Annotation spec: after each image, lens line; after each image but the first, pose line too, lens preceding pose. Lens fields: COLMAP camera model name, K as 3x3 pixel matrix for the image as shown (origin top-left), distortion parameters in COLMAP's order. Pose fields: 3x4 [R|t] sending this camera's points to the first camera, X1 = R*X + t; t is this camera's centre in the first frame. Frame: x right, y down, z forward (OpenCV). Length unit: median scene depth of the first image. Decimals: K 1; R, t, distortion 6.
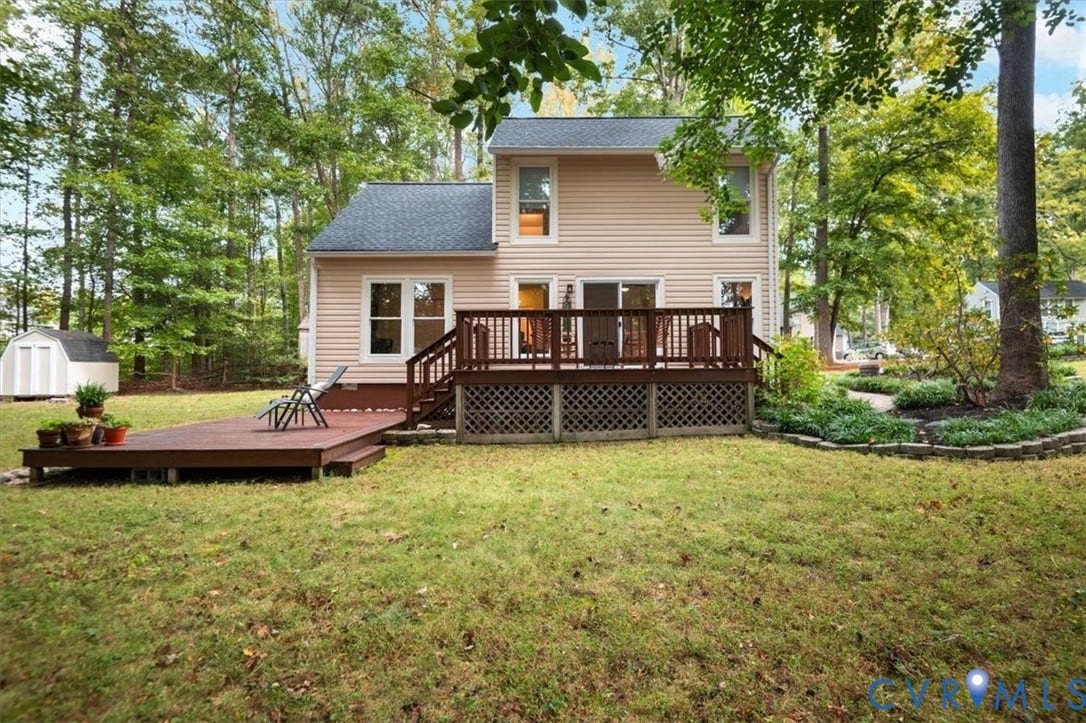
lens RADIAL K [[506.5, 0, 556.4], [0, 506.5, 347.8], [0, 0, 1]] dist [-0.004364, -0.001066]
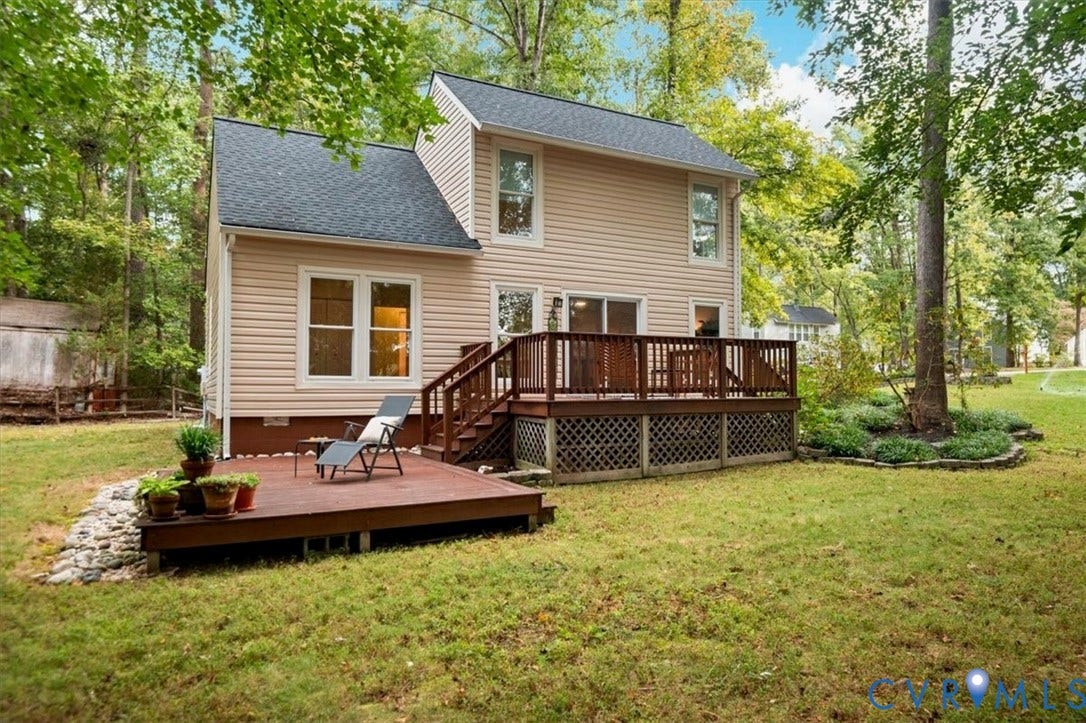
lens RADIAL K [[687.4, 0, 556.2], [0, 687.4, 364.2], [0, 0, 1]] dist [-0.002134, -0.001716]
pose [[0.886854, 0.020949, 0.461575, -0.727068], [-0.024138, 0.999708, 0.001006, -0.019013], [-0.461419, -0.012034, 0.887100, -0.045277]]
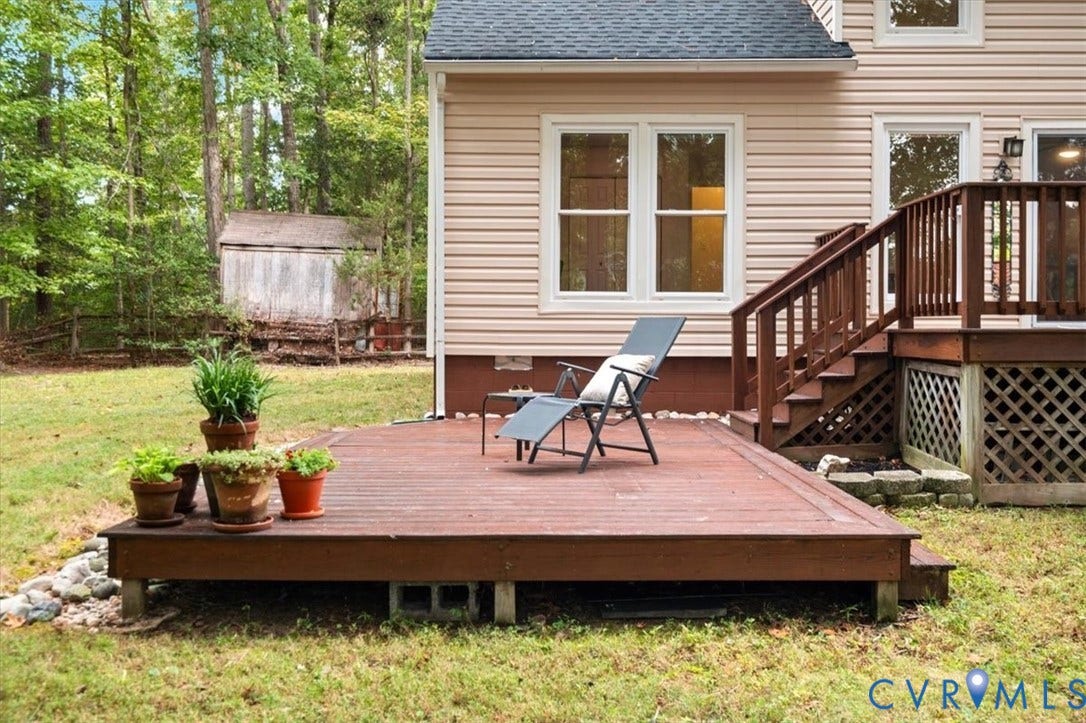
lens RADIAL K [[941.6, 0, 543.5], [0, 941.6, 341.0], [0, 0, 1]] dist [0.000767, 0.000226]
pose [[0.999873, 0.007253, -0.014208, -0.530281], [-0.006457, 0.998450, 0.055287, 0.014241], [0.014587, -0.055188, 0.998369, 0.227663]]
